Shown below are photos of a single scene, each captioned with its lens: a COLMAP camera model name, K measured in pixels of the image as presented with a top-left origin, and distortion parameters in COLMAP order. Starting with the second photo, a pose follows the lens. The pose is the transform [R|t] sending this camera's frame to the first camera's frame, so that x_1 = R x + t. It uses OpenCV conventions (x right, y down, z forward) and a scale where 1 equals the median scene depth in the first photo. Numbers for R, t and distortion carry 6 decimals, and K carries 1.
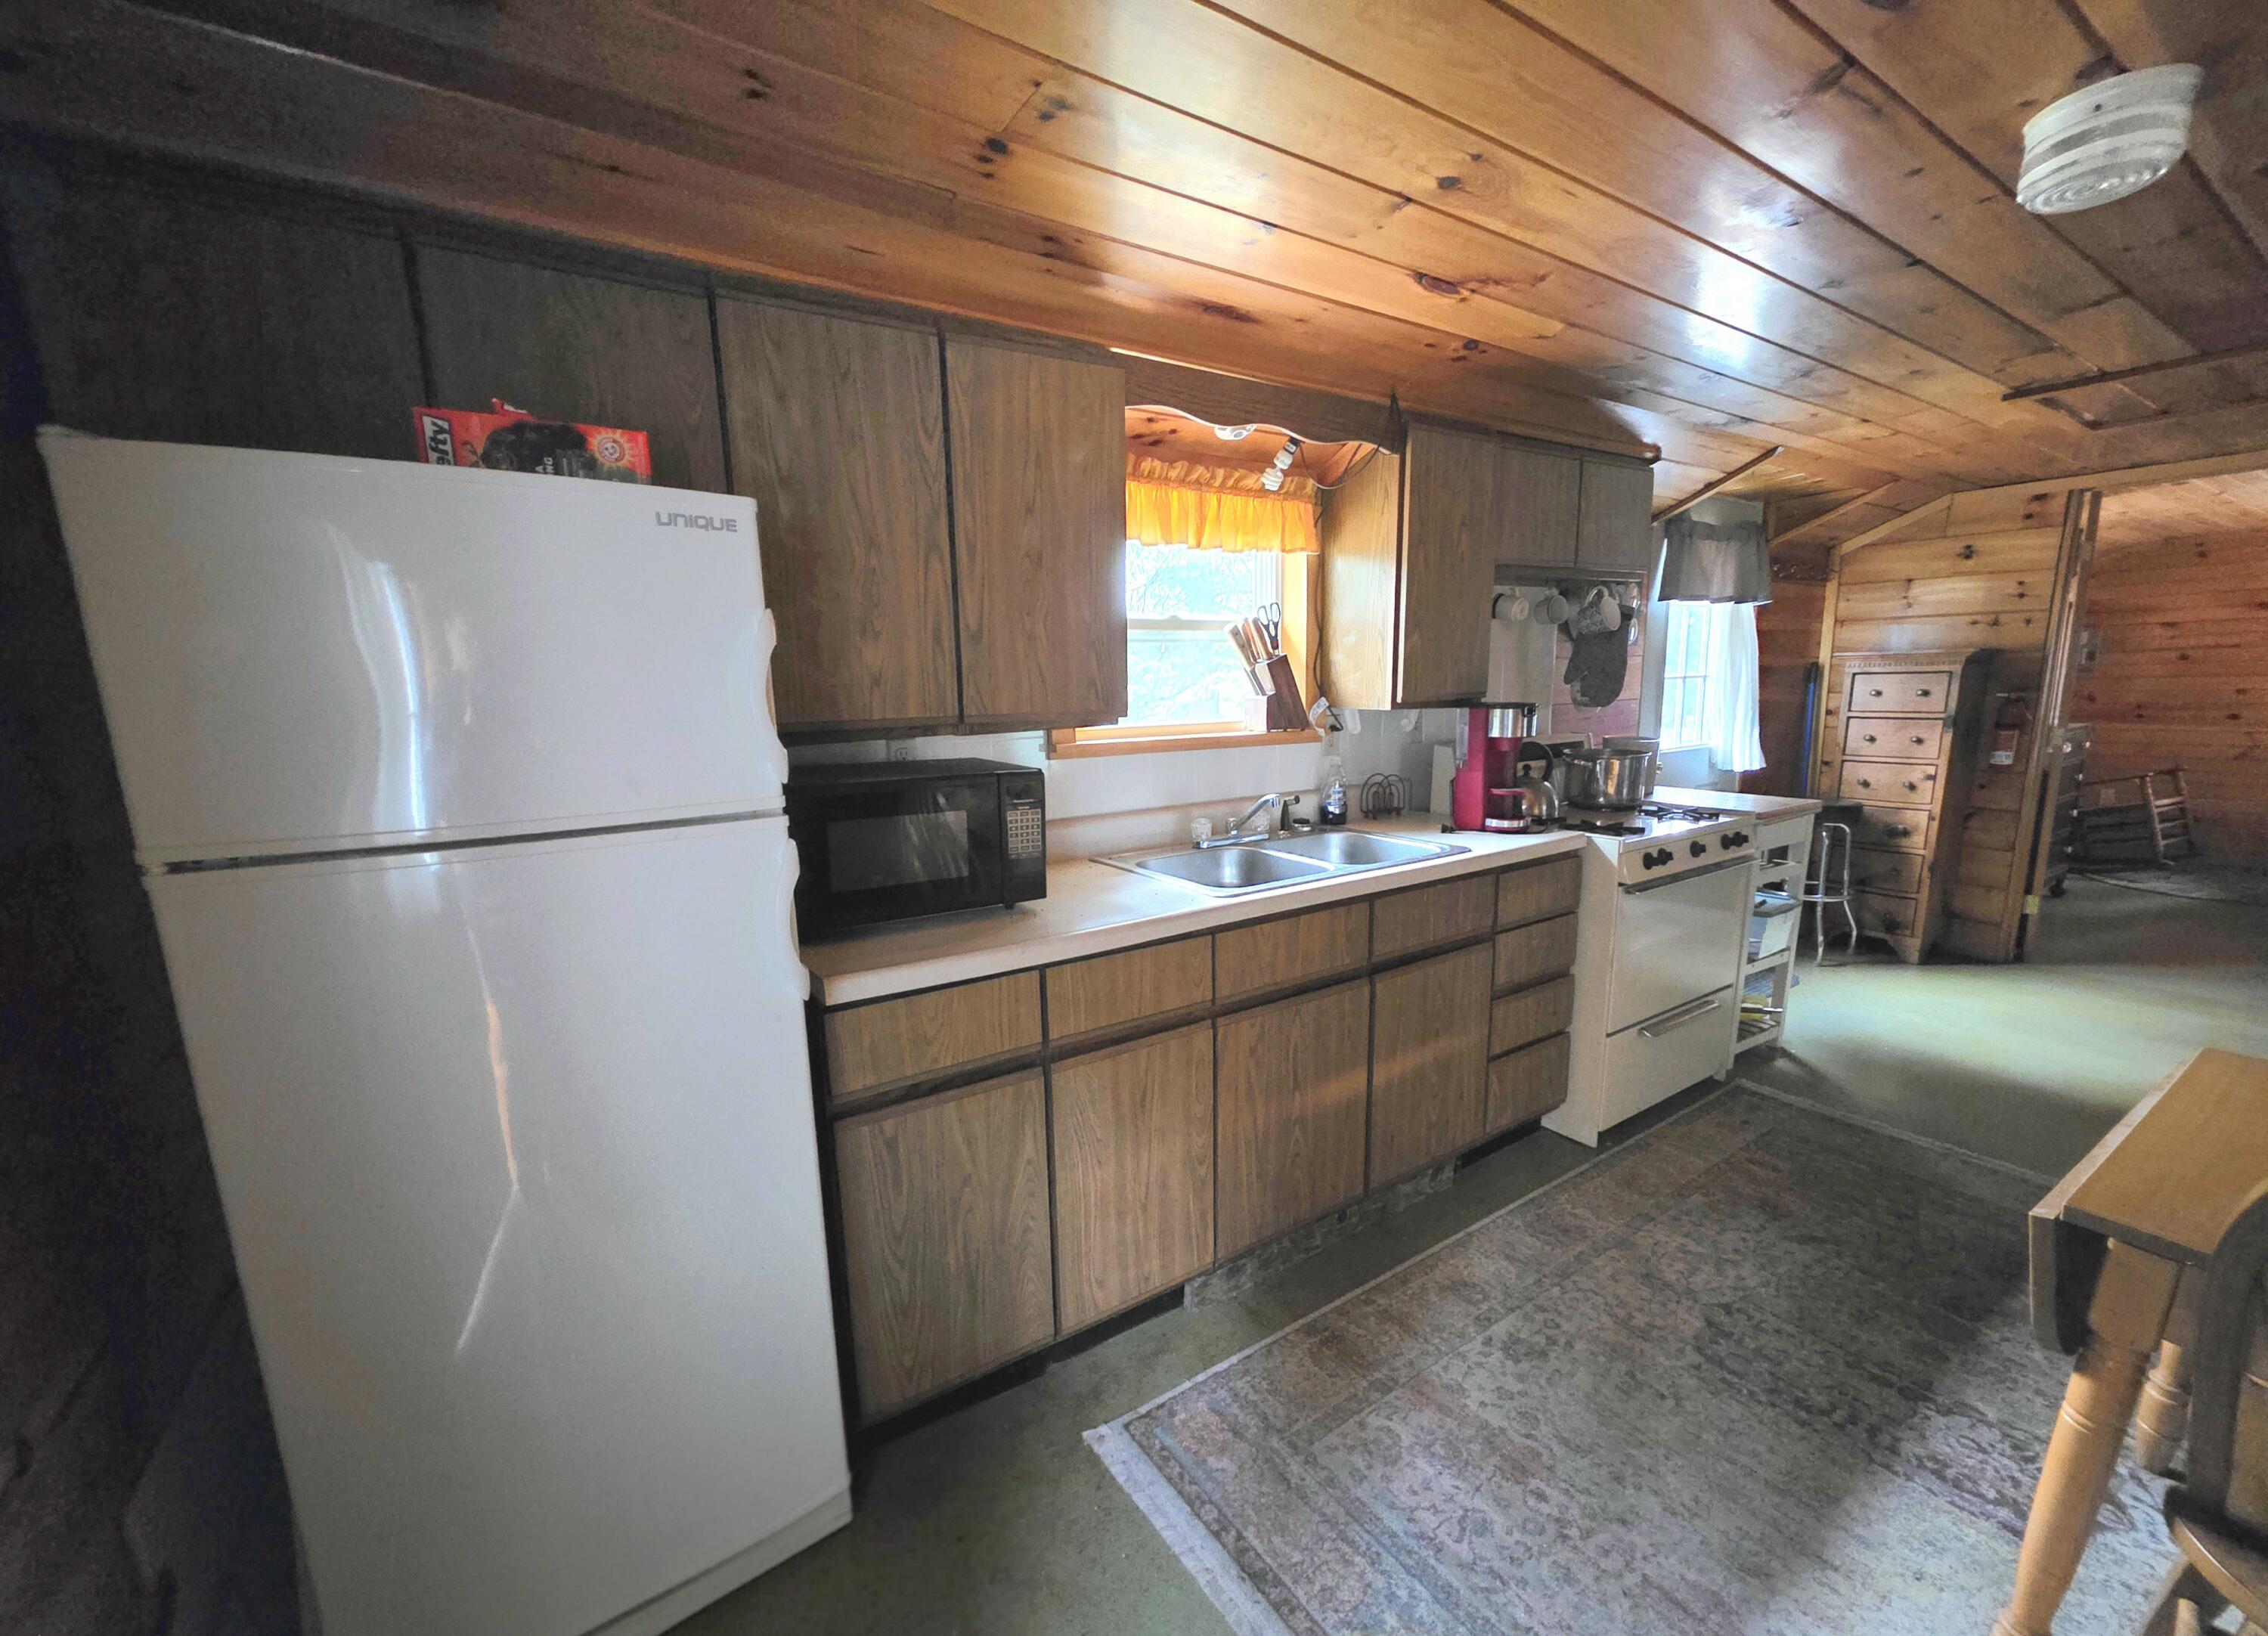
lens RADIAL K [[914.7, 0, 1136.0], [0, 914.7, 869.0], [0, 0, 1]] dist [0.001101, -0.000431]
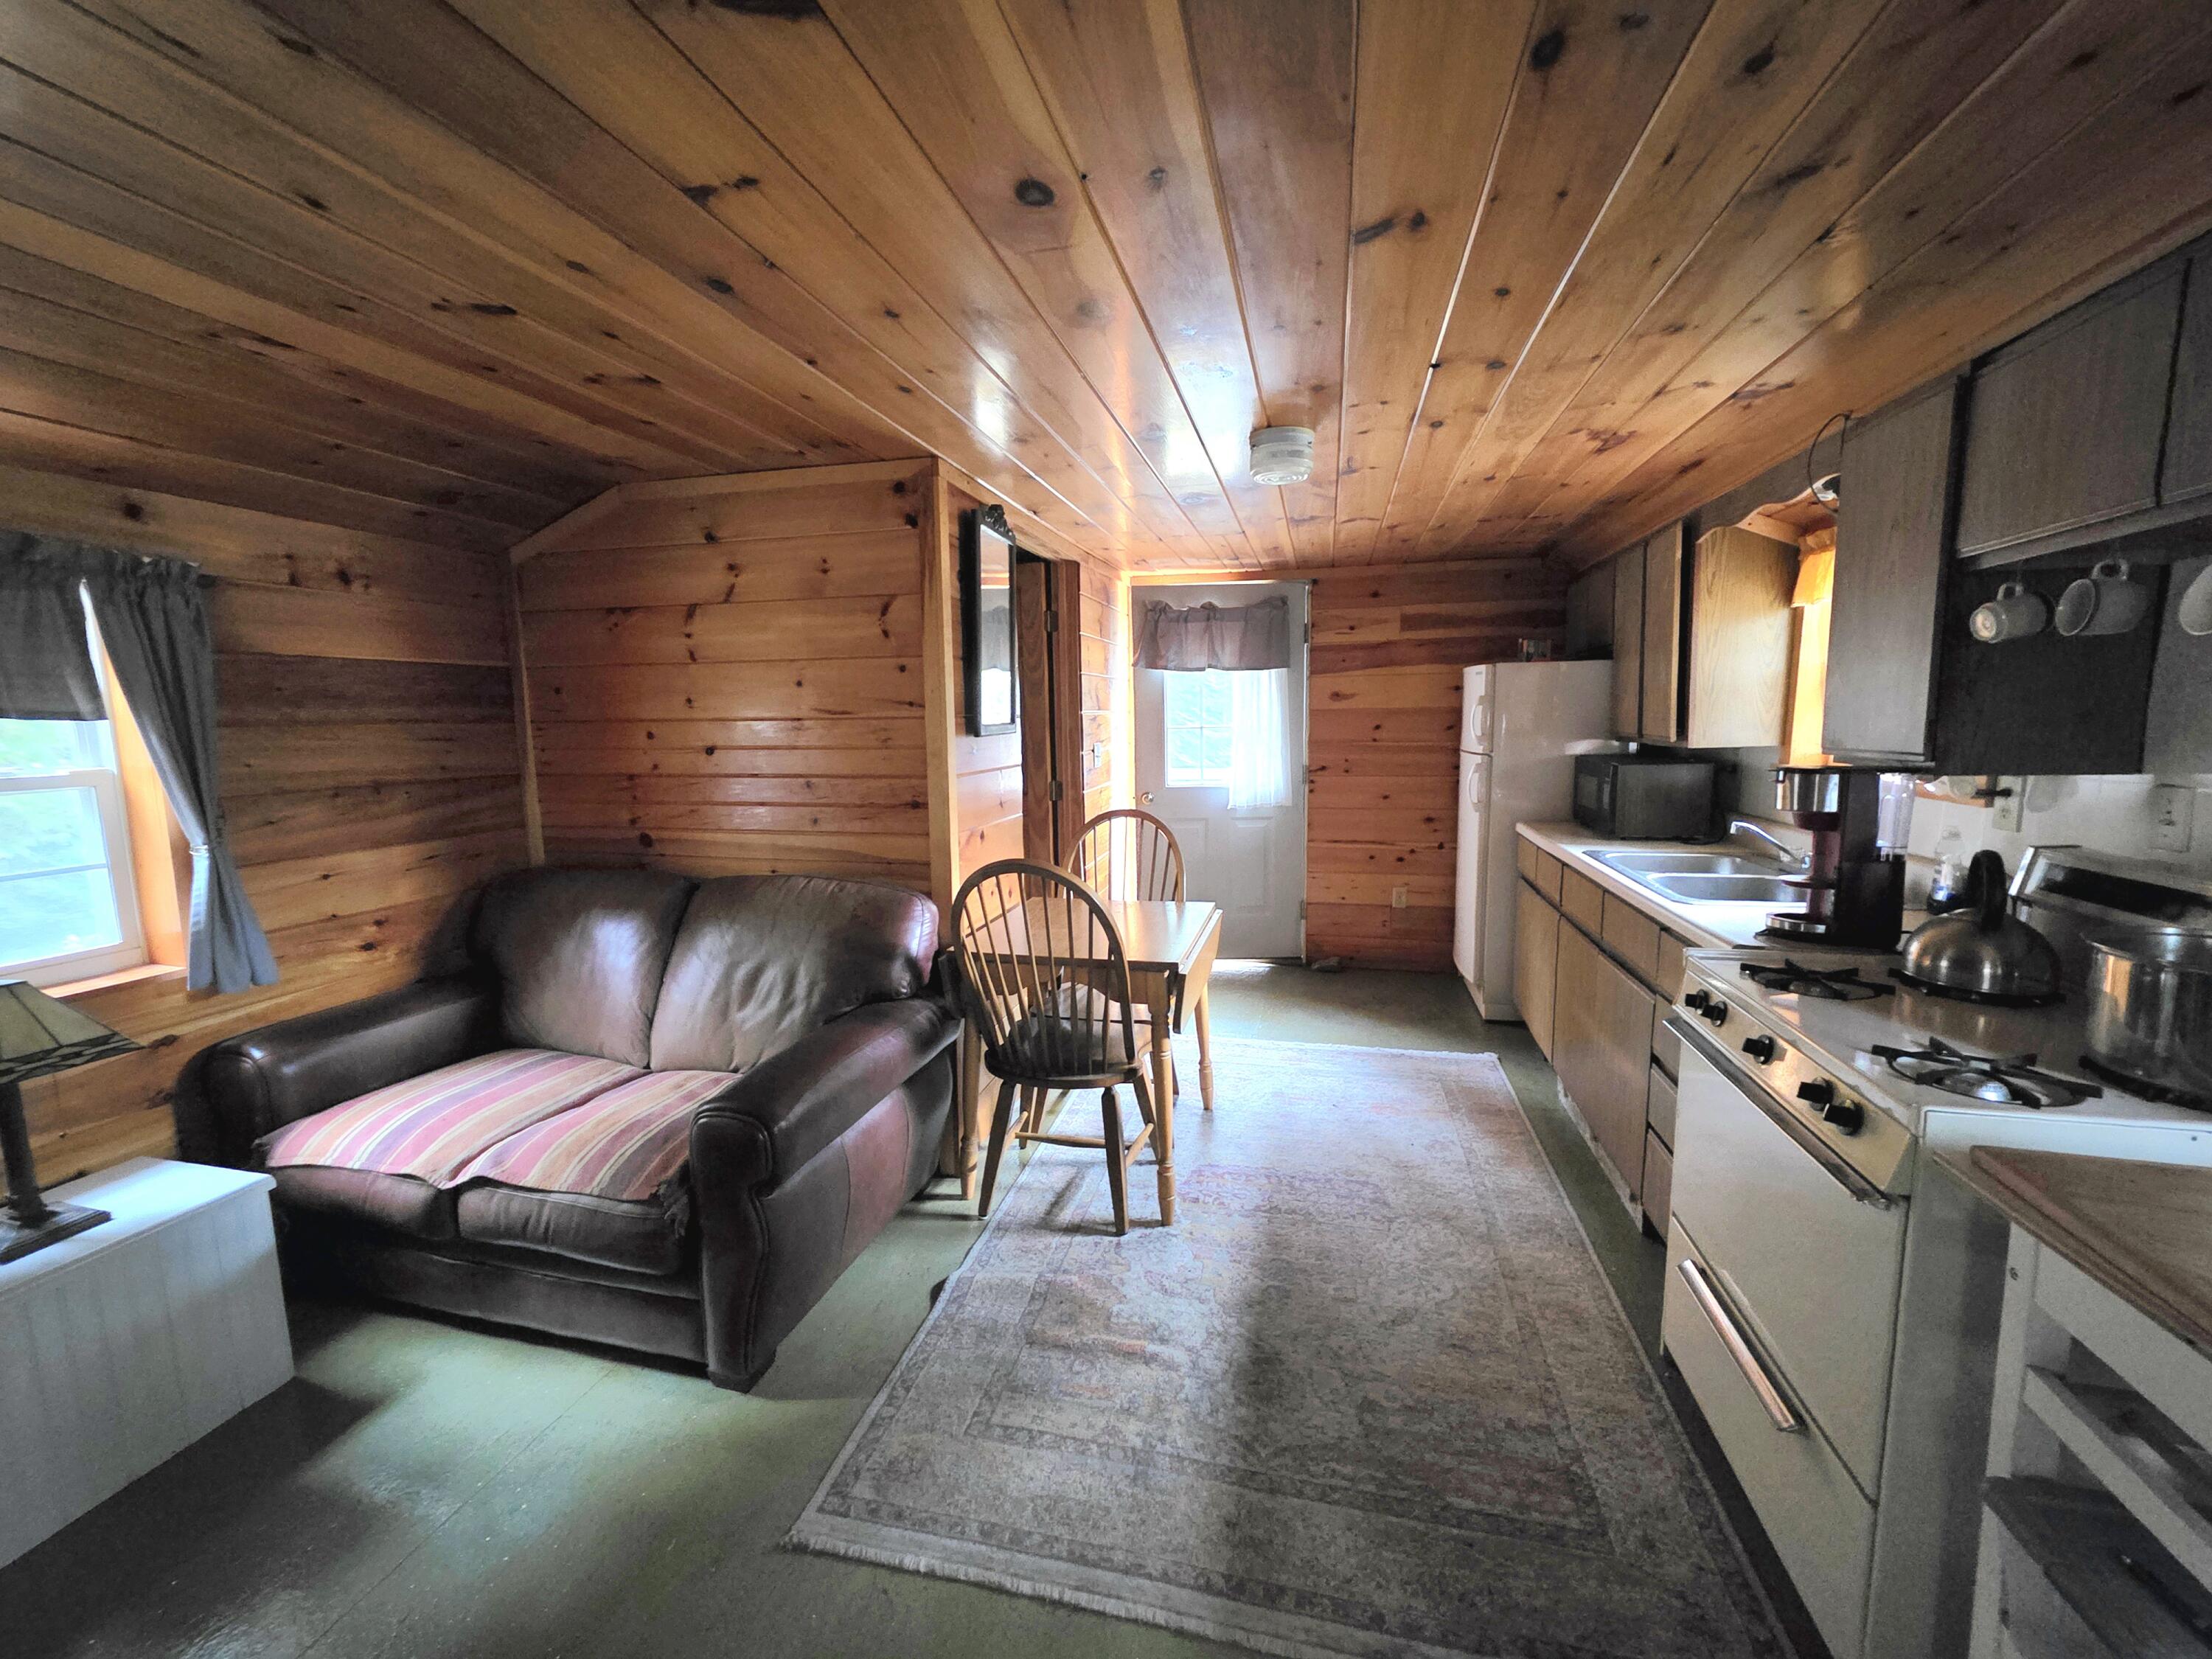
lens RADIAL K [[888.4, 0, 1110.9], [0, 888.4, 824.6], [0, 0, 1]] dist [0.003915, -0.001309]
pose [[-0.734940, 0.115538, -0.668217, 1.405710], [-0.103517, 0.954716, 0.278929, -0.295542], [0.670185, 0.274168, -0.689699, 1.194224]]
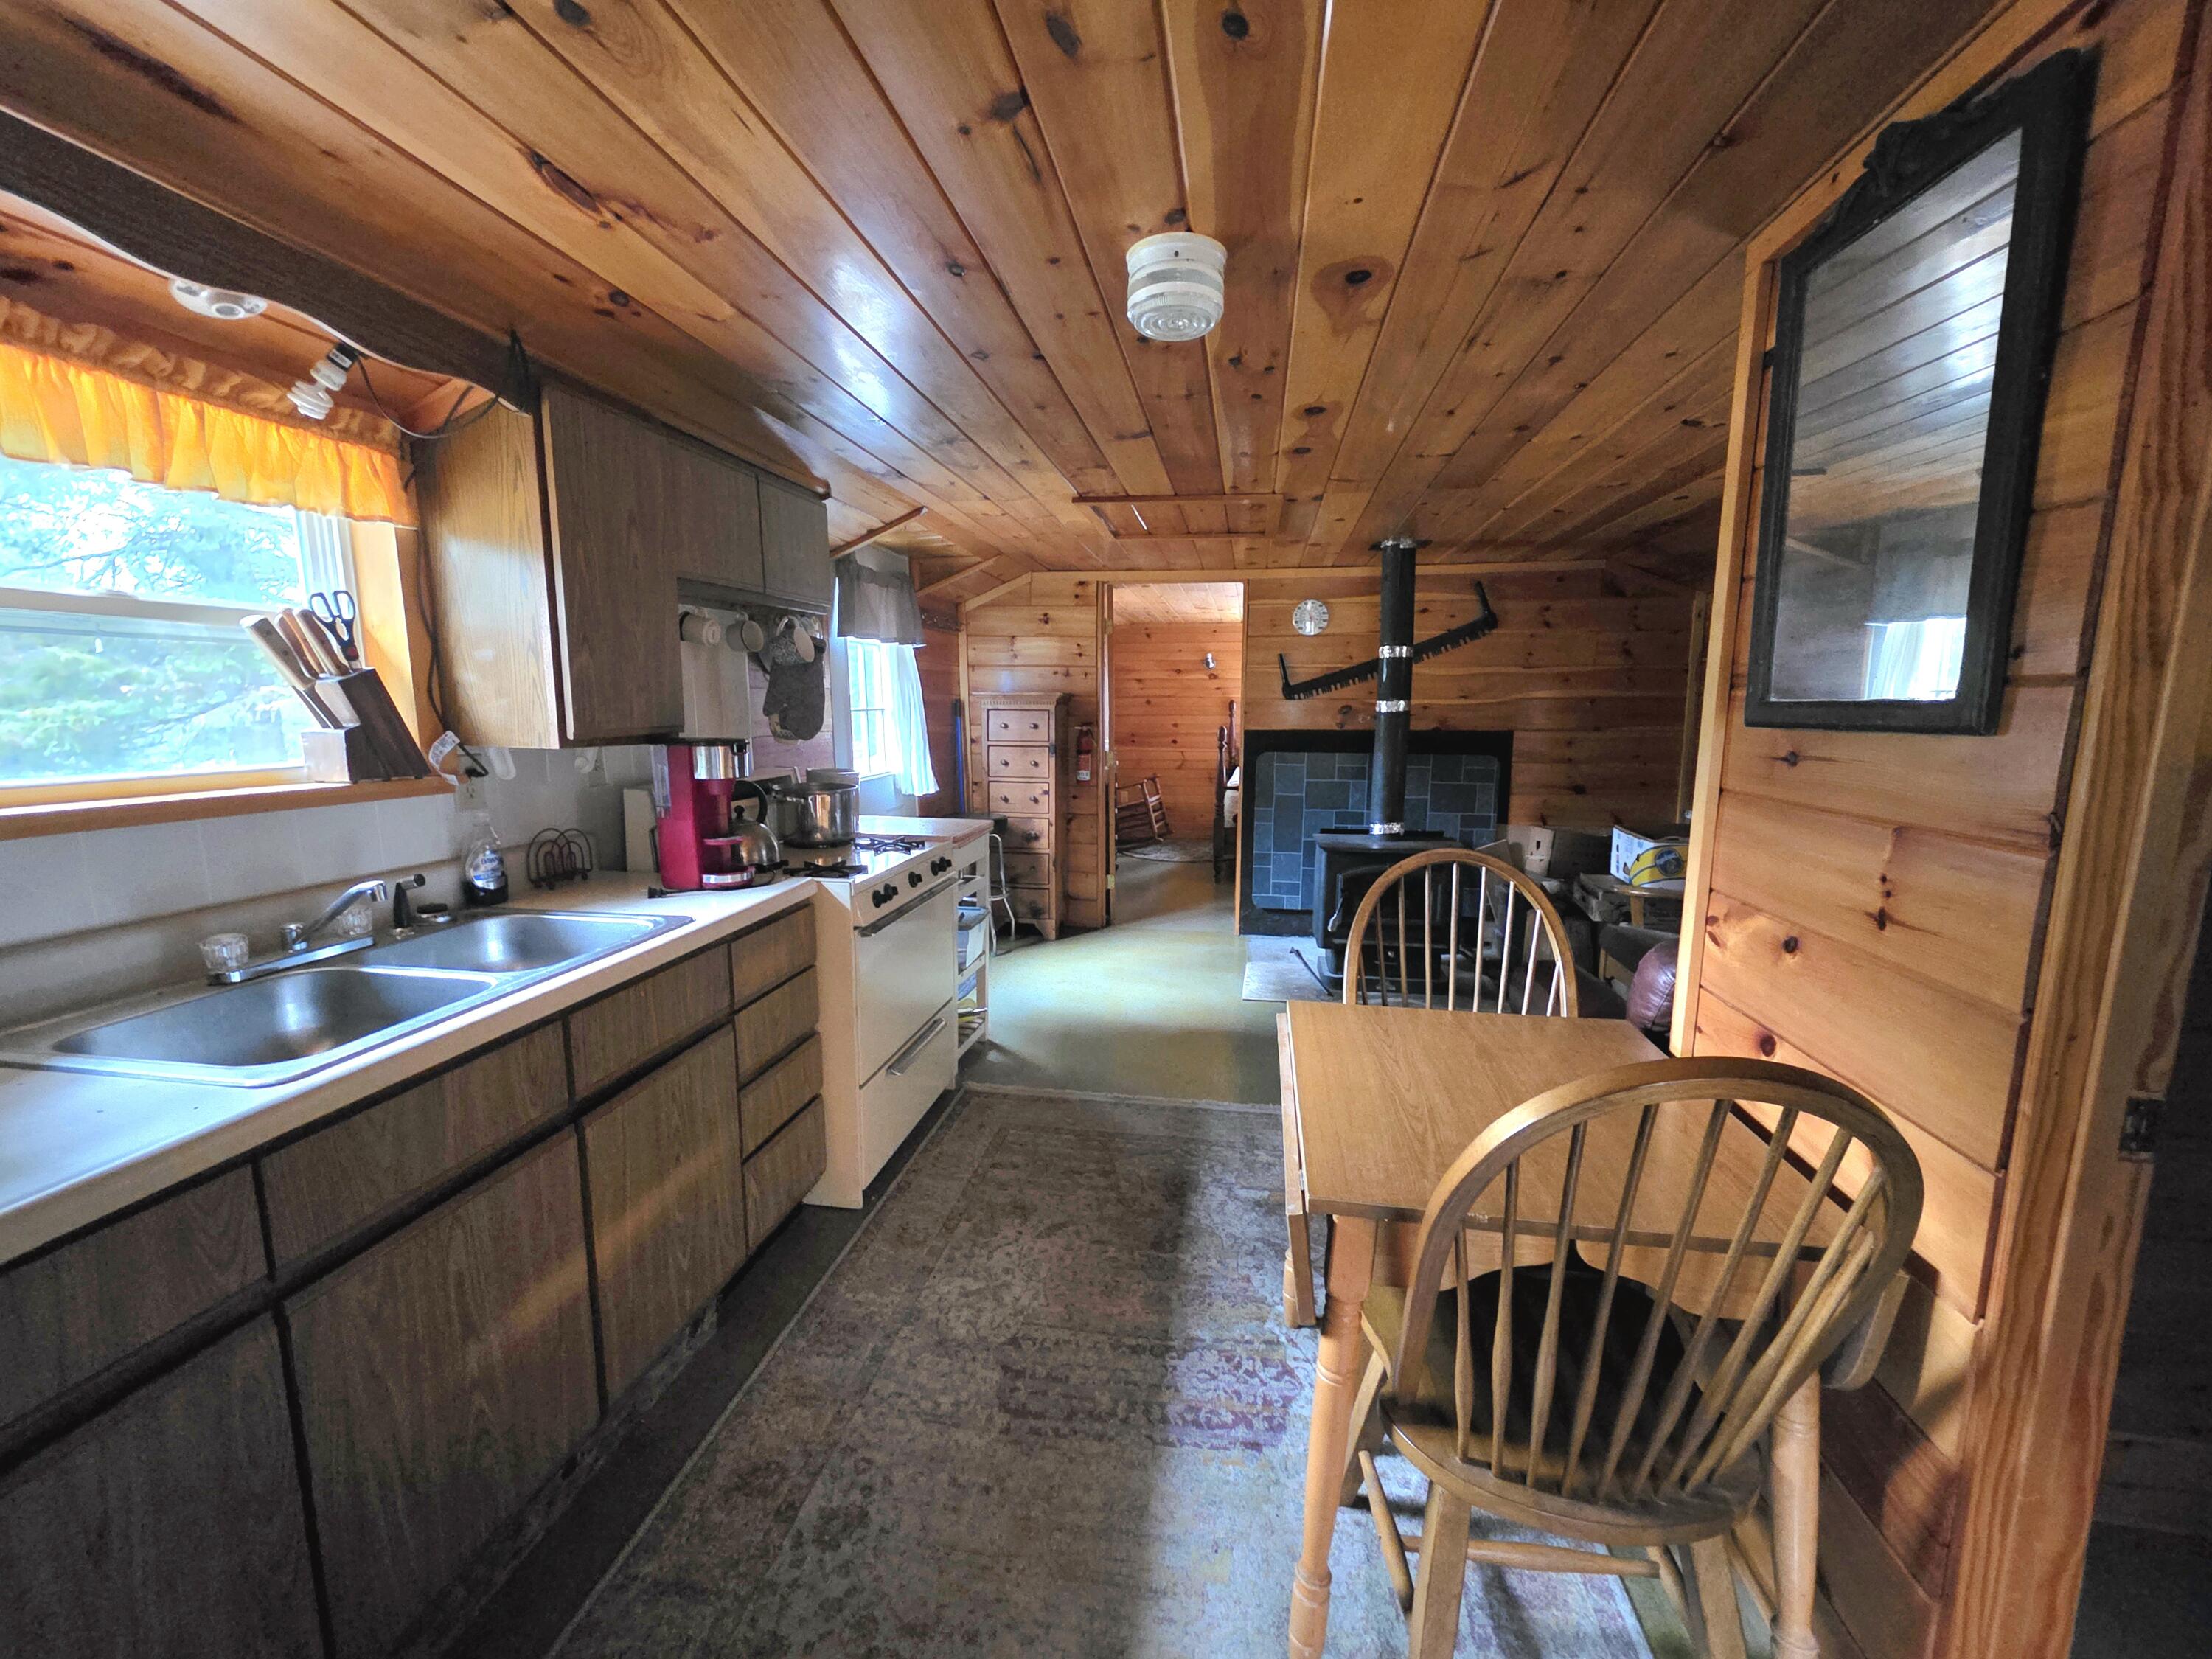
lens RADIAL K [[888.4, 0, 1110.6], [0, 888.4, 833.8], [0, 0, 1]] dist [0.003915, -0.001309]
pose [[0.675862, -0.081677, 0.732489, 0.041242], [0.124823, 0.992169, -0.004540, -0.043957], [-0.726382, 0.094500, 0.680764, 0.173132]]
